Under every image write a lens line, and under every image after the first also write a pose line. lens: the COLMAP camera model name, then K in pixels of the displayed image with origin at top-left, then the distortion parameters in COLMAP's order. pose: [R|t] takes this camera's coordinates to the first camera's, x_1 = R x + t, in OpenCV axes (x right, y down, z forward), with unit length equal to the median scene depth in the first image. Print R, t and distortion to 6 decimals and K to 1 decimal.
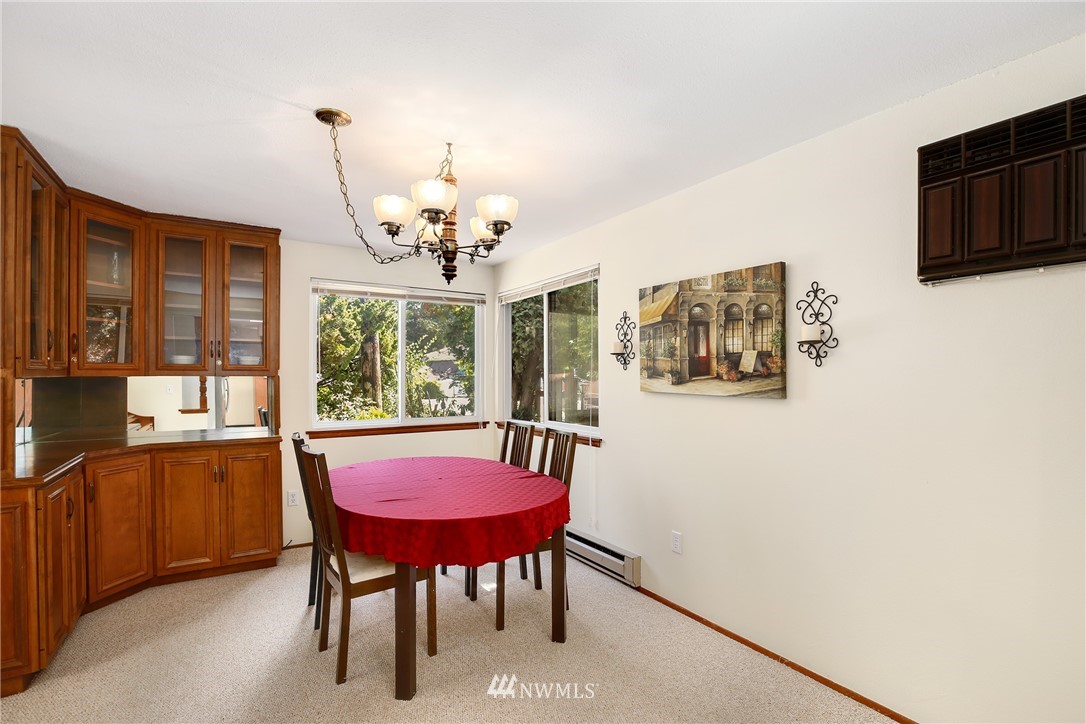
lens RADIAL K [[516.4, 0, 548.3], [0, 516.4, 377.8], [0, 0, 1]] dist [-0.000739, -0.000029]
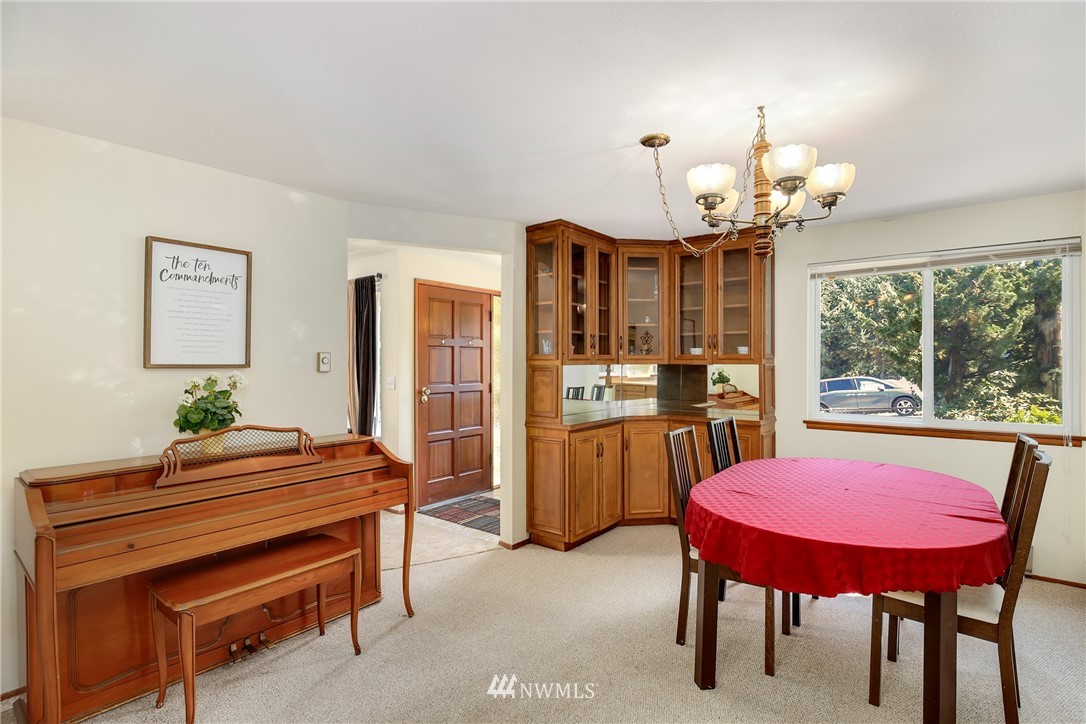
lens RADIAL K [[518.7, 0, 543.0], [0, 518.7, 362.0], [0, 0, 1]] dist [-0.000552, -0.000100]
pose [[0.351048, -0.001256, -0.936357, 0.286791], [-0.005106, 0.999982, -0.003255, -0.002505], [0.936344, 0.005924, 0.351035, 0.181617]]
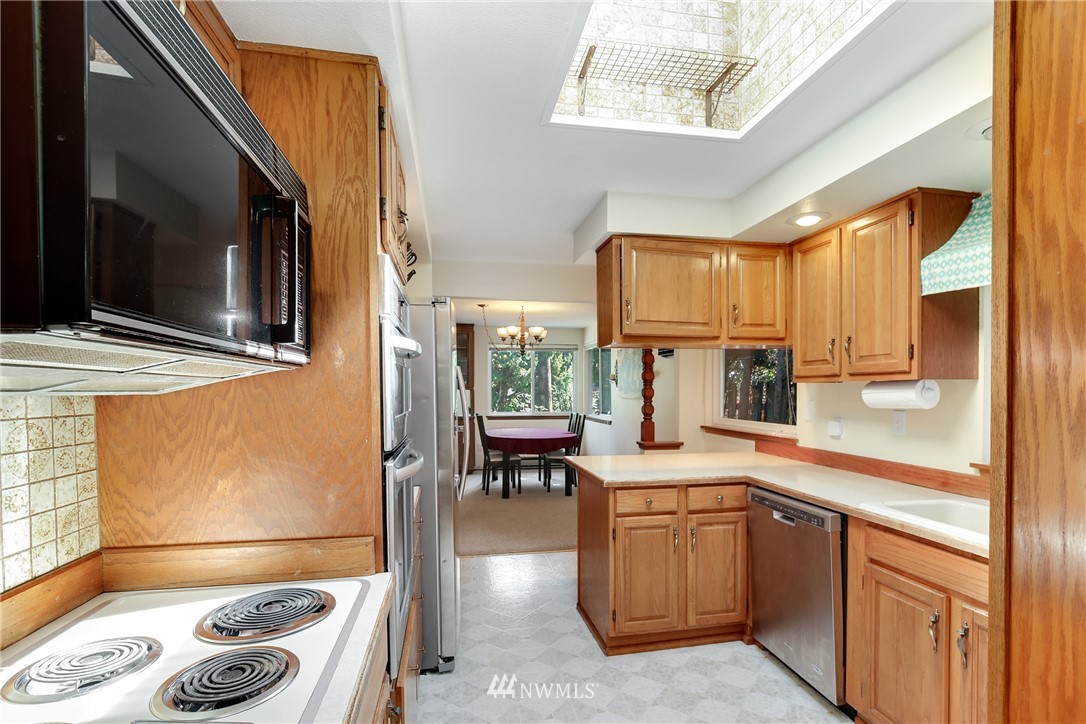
lens RADIAL K [[519.3, 0, 555.3], [0, 519.3, 396.5], [0, 0, 1]] dist [0.000930, 0.000423]
pose [[0.933855, 0.004618, -0.357621, 0.545239], [-0.001799, 0.999965, 0.008216, 0.006184], [0.357647, -0.007029, 0.933831, -0.865905]]
